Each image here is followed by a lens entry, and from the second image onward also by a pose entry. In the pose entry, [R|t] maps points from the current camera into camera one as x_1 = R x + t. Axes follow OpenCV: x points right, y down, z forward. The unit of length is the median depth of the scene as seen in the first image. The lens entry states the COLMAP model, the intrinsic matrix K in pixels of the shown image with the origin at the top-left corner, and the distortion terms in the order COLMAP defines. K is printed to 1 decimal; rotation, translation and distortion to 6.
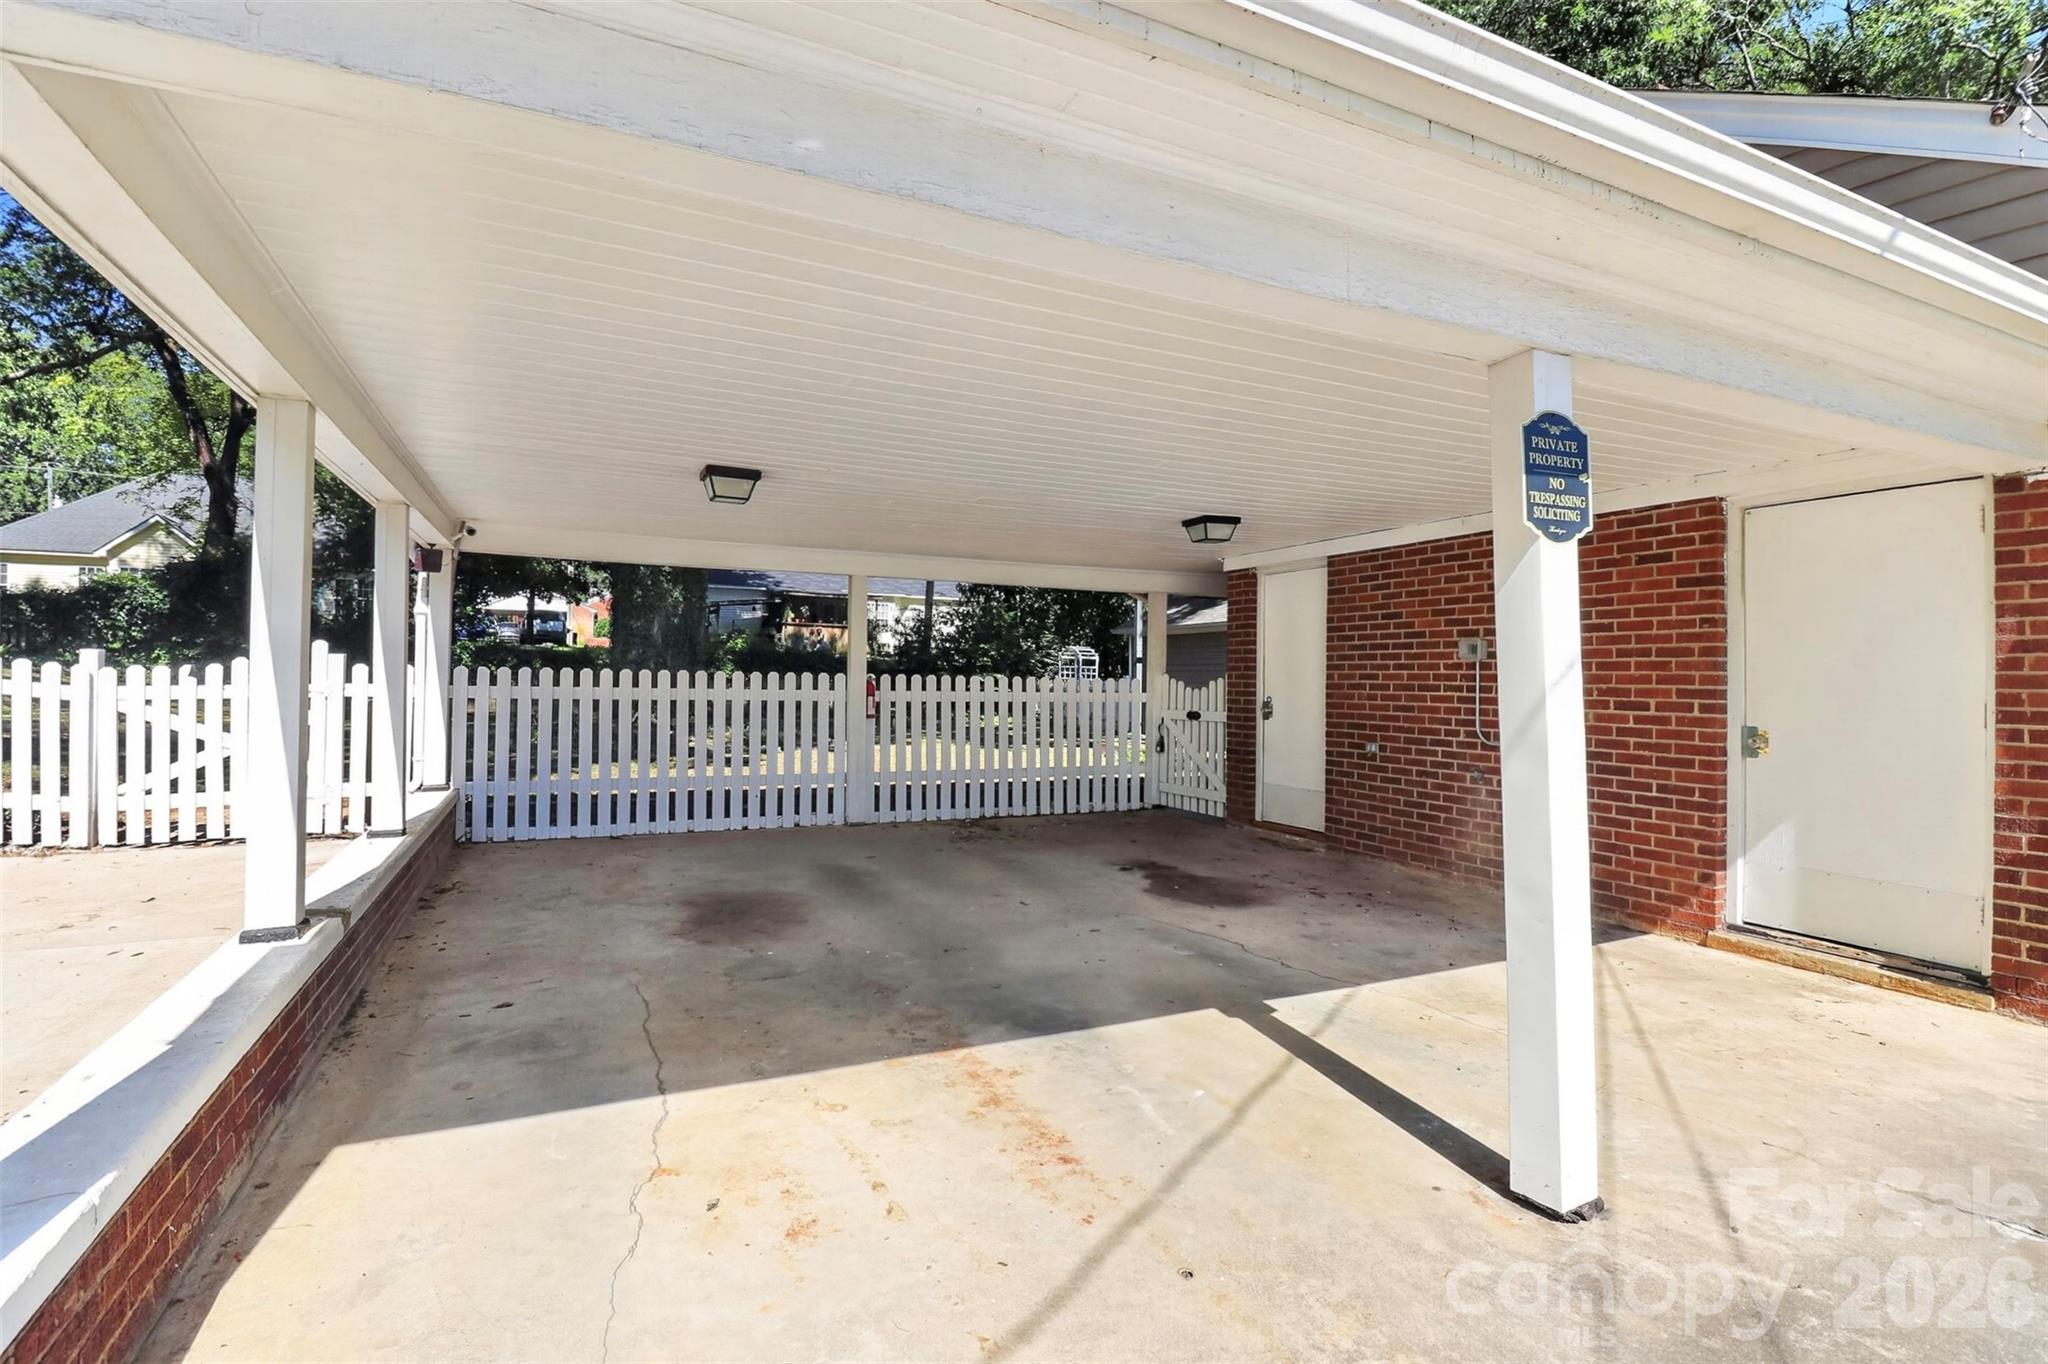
lens RADIAL K [[999.7, 0, 1008.1], [0, 999.7, 672.5], [0, 0, 1]] dist [-0.001868, -0.000363]
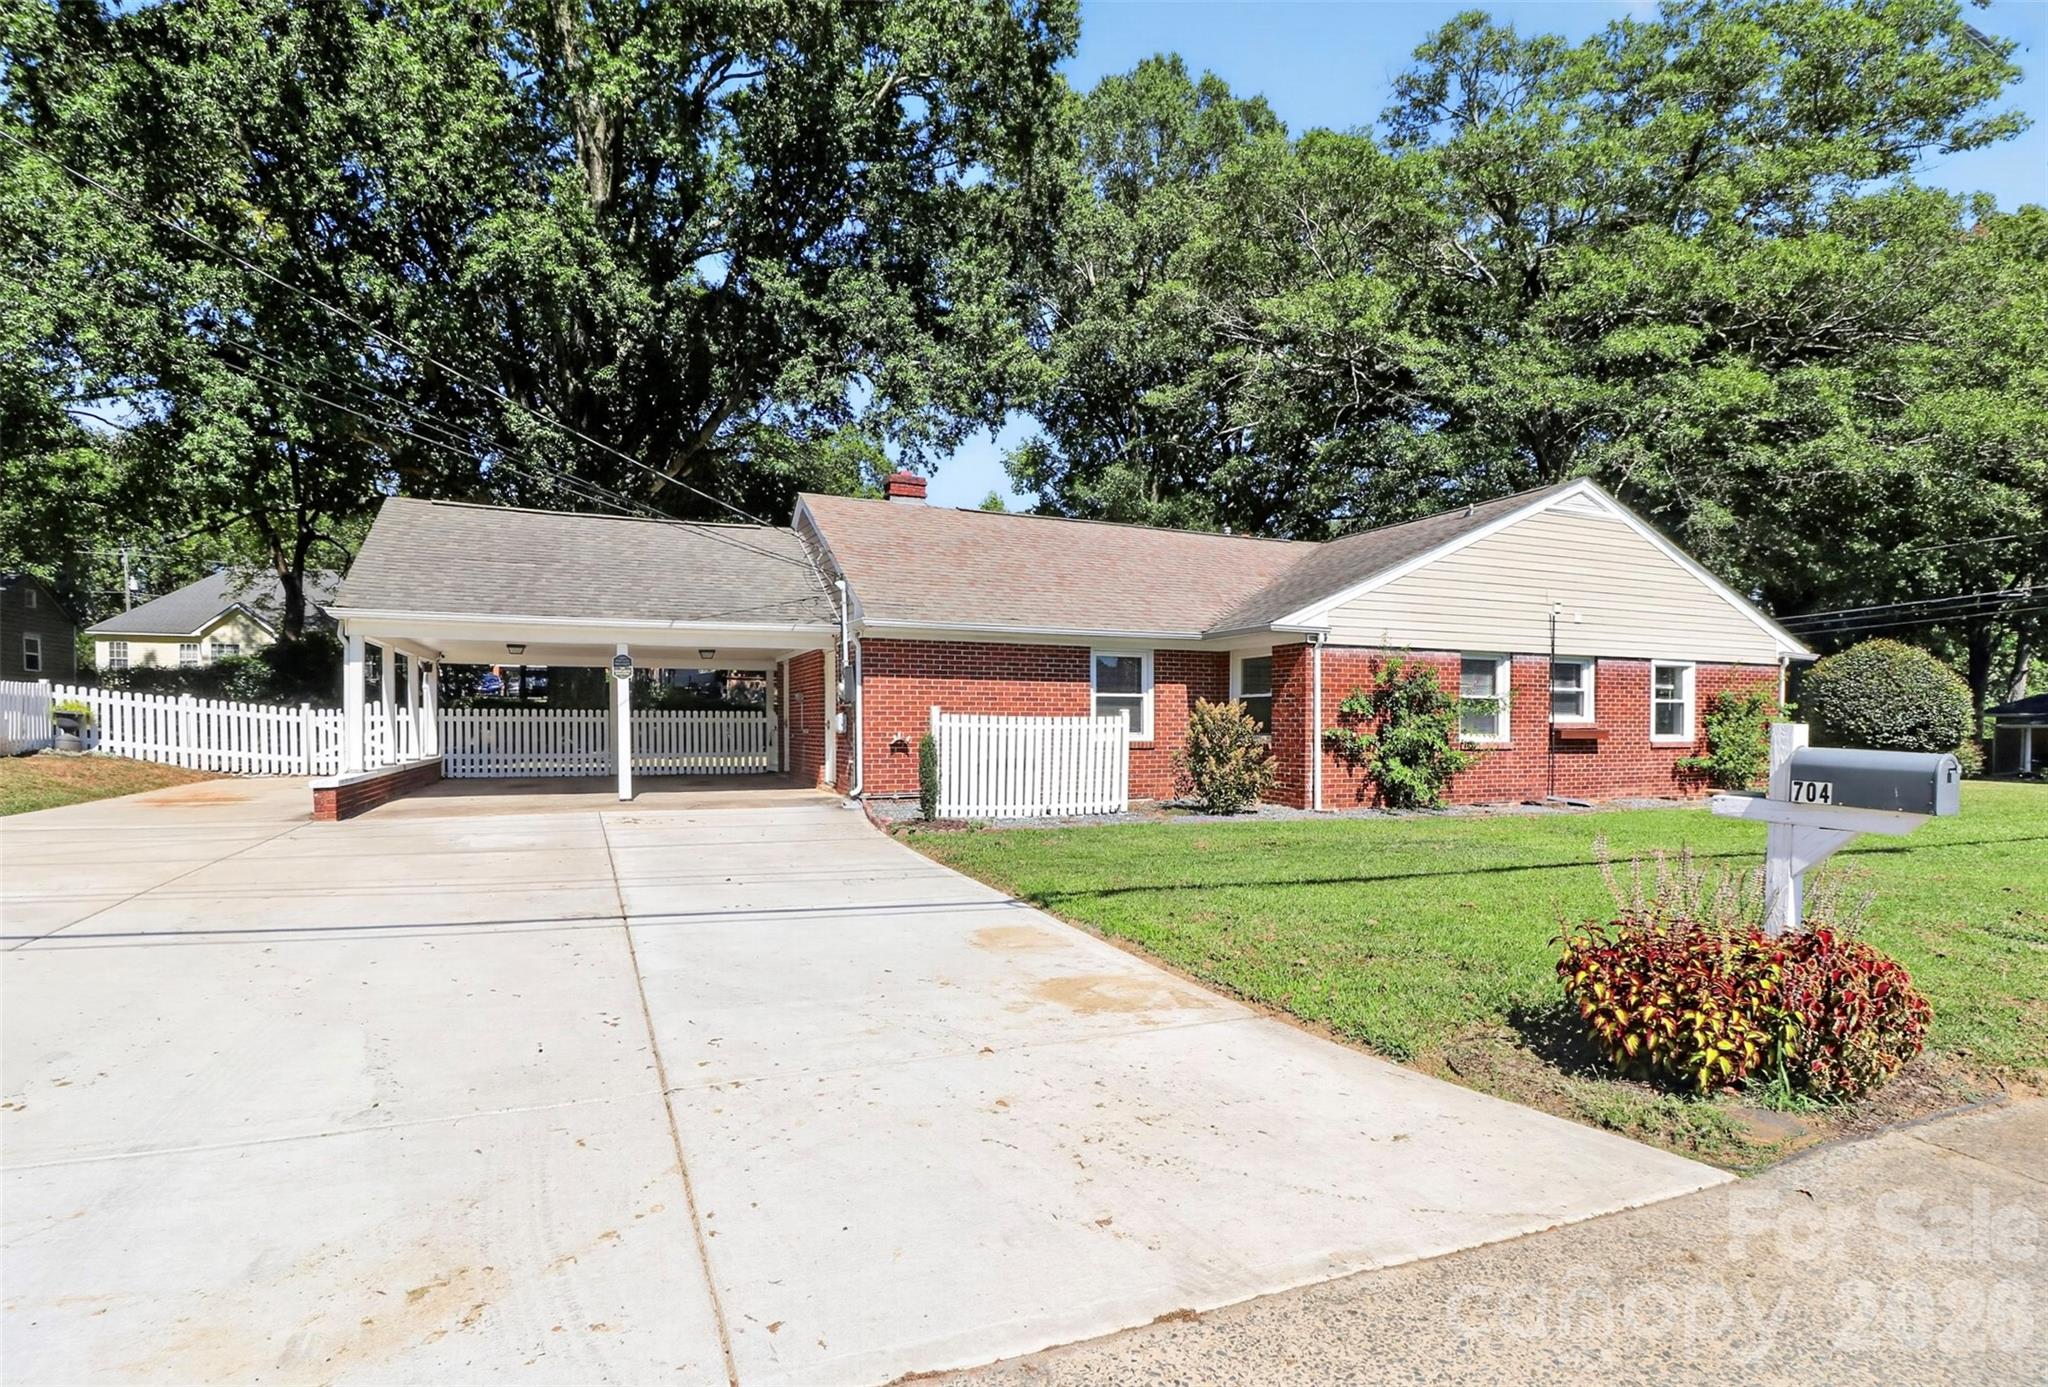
lens RADIAL K [[957.5, 0, 1022.7], [0, 957.5, 725.5], [0, 0, 1]] dist [-0.001779, -0.000194]
pose [[0.999698, -0.023667, 0.006653, 0.424330], [0.023539, 0.999548, 0.018687, 0.013915], [-0.007092, -0.018525, 0.999803, -0.673586]]
